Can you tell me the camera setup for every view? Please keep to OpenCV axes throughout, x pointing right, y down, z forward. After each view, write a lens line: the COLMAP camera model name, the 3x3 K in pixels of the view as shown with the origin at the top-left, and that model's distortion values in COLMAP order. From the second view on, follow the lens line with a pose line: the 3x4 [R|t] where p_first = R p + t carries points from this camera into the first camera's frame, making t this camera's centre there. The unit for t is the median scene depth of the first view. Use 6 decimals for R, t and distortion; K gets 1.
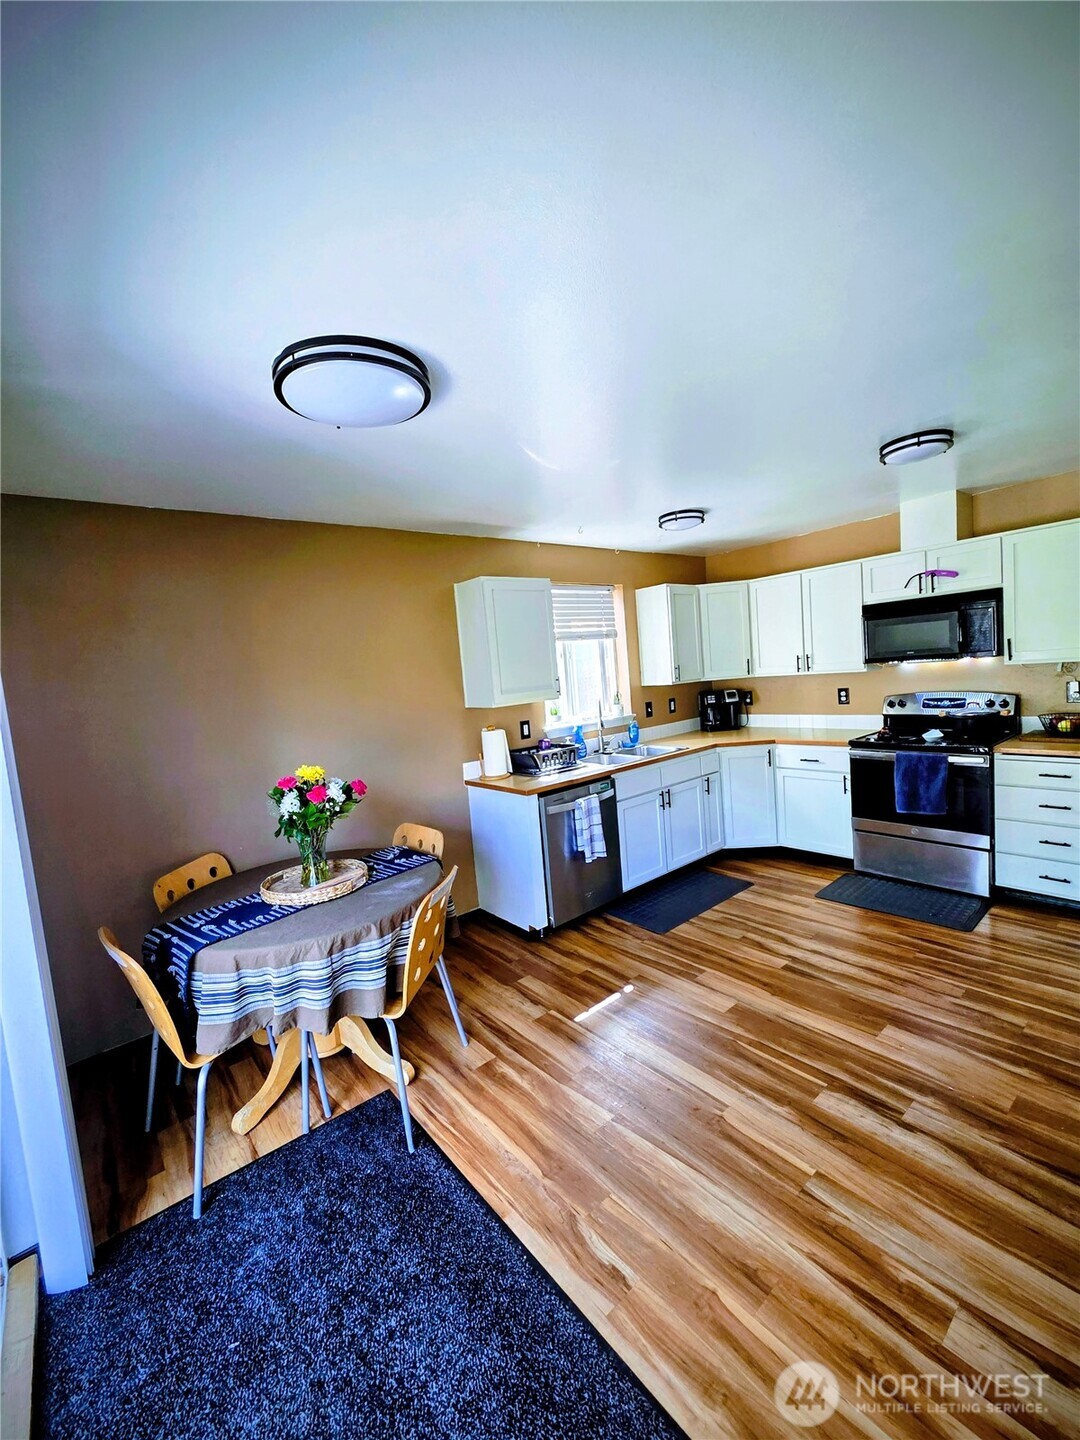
lens RADIAL K [[593.1, 0, 537.4], [0, 593.1, 727.9], [0, 0, 1]] dist [0.003450, 0.000233]
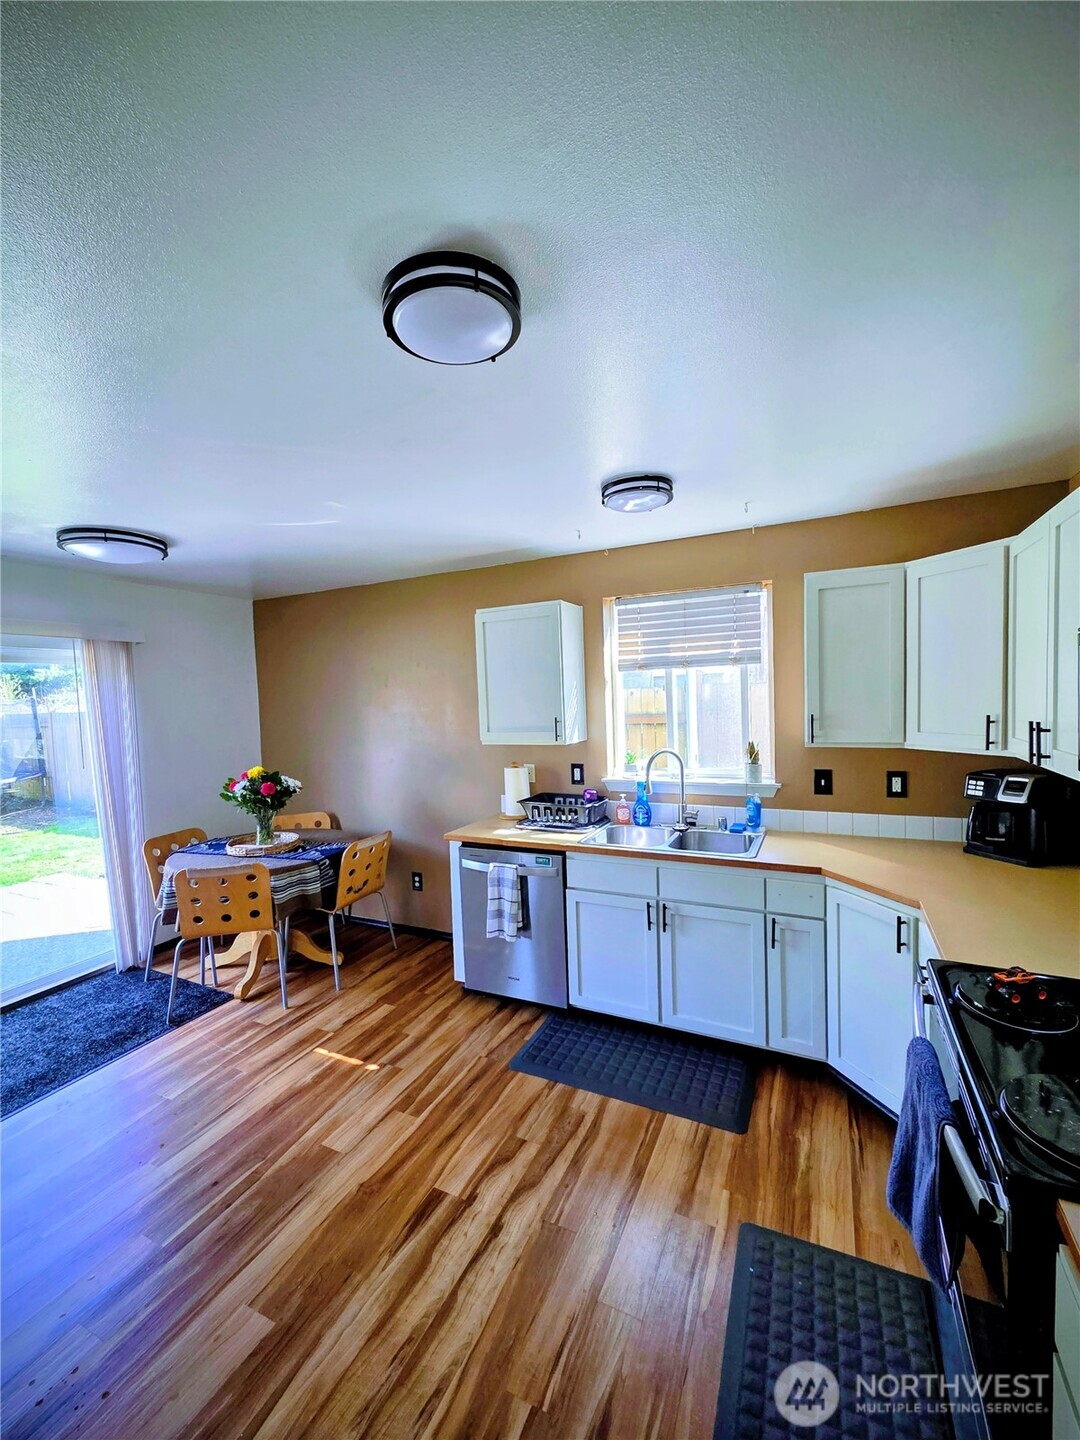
lens RADIAL K [[603.0, 0, 526.3], [0, 603.0, 728.0], [0, 0, 1]] dist [0.009948, -0.000122]
pose [[0.401750, 0.120460, -0.907792, 0.891251], [-0.088390, 0.991783, 0.092488, -0.166375], [0.911473, 0.043083, 0.409097, 0.691295]]
